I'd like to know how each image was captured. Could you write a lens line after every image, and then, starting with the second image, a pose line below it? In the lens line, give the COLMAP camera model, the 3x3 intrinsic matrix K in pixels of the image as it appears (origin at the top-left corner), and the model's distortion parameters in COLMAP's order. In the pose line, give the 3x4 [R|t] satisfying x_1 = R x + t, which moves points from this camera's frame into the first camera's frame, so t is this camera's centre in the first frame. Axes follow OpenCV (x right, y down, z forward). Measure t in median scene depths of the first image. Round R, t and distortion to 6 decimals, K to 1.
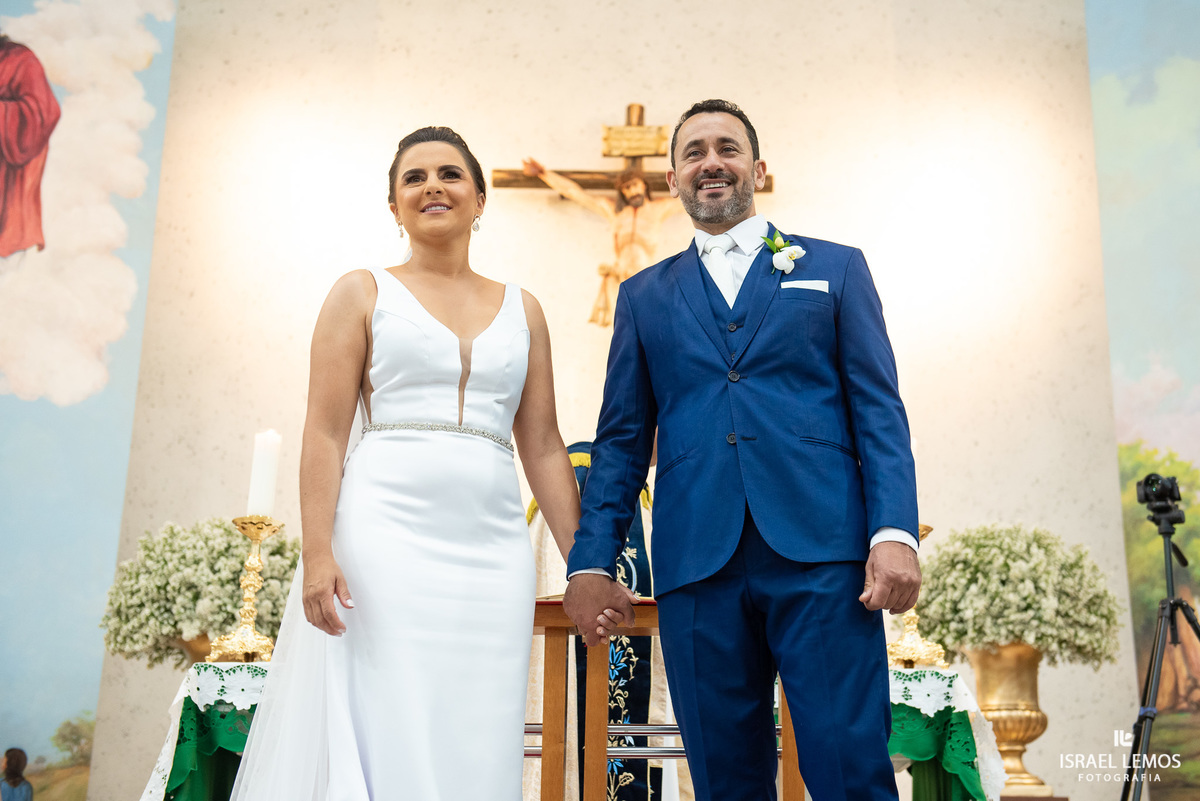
lens RADIAL K [[1766.3, 0, 663.9], [0, 1766.3, 363.3], [0, 0, 1]] dist [0.123759, 0.000000]
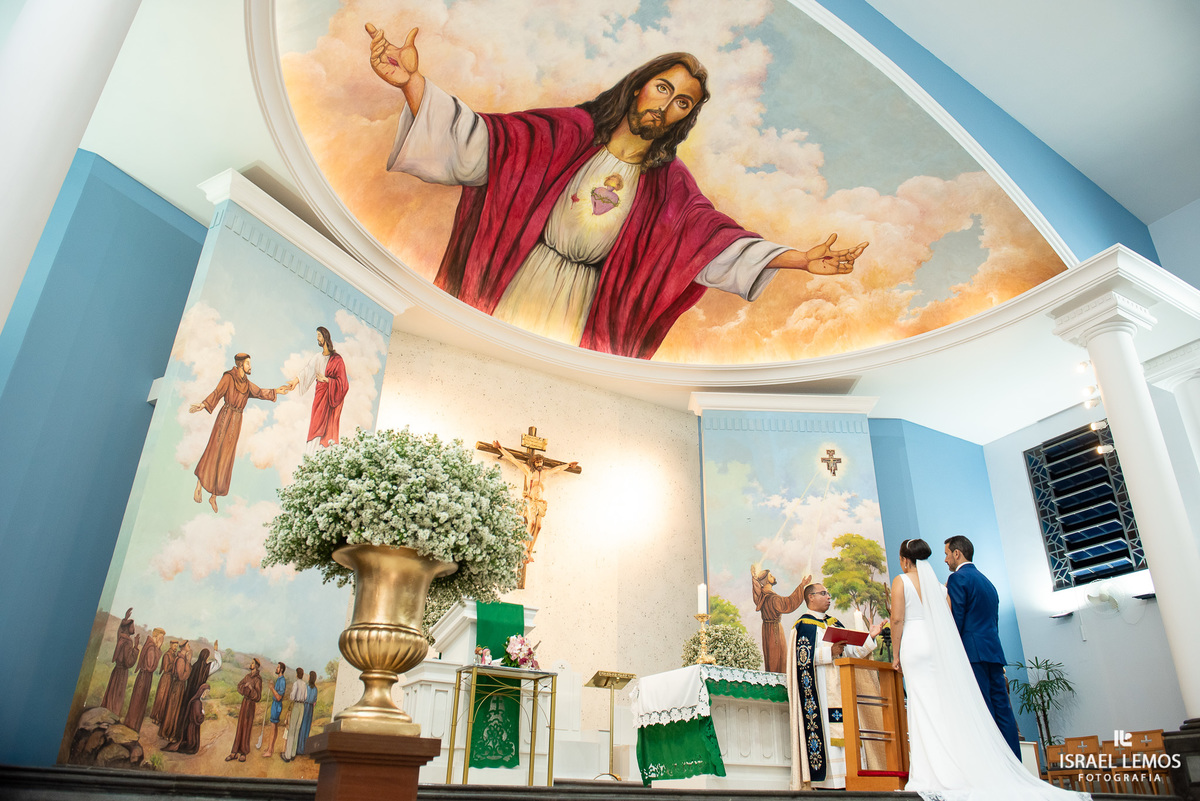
lens RADIAL K [[829.5, 0, 599.4], [0, 829.5, 399.7], [0, 0, 1]] dist [-0.055636, -0.001170]
pose [[0.862220, 0.234853, 0.448799, -0.550774], [-0.171380, 0.969023, -0.177832, 0.007896], [-0.476660, 0.076415, 0.875760, -0.071526]]
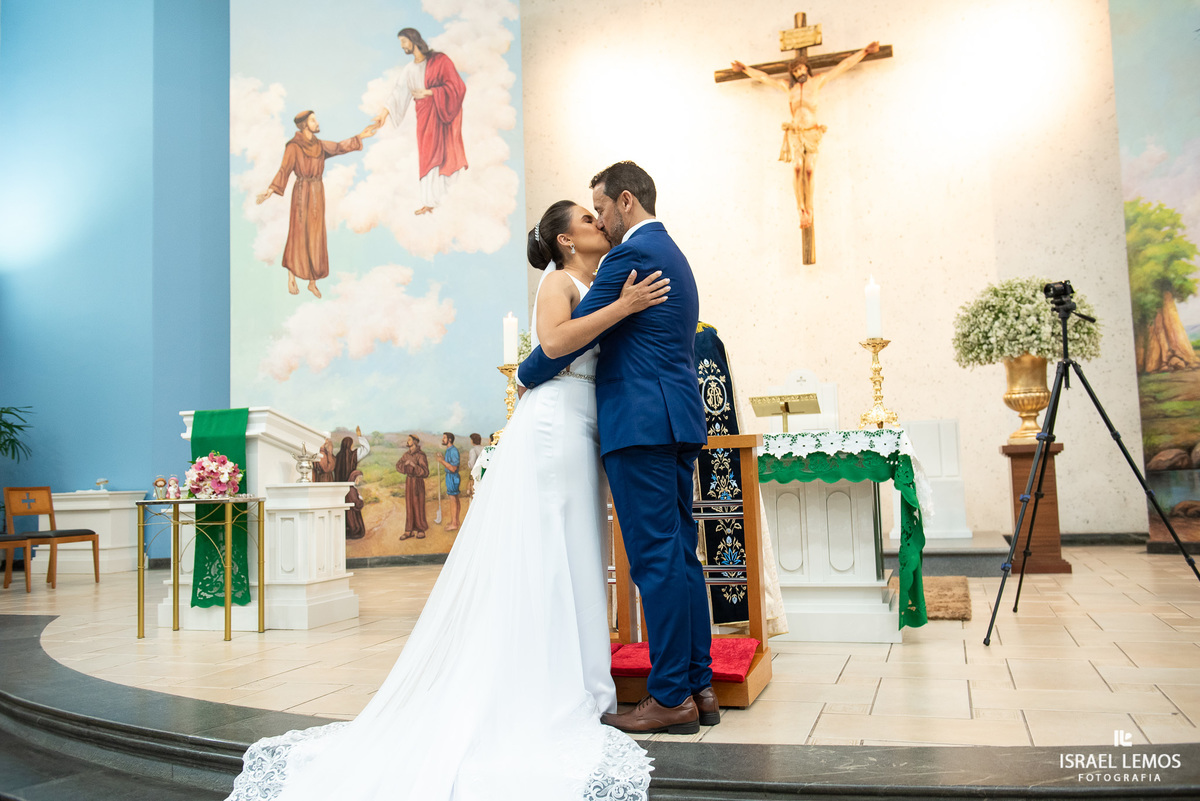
lens RADIAL K [[1016.2, 0, 600.1], [0, 1016.2, 402.3], [0, 0, 1]] dist [-0.000436, -0.005964]
pose [[0.945729, -0.064462, -0.318499, 0.097290], [0.142727, 0.962926, 0.228916, -0.052354], [0.291934, -0.261950, 0.919868, 0.024790]]
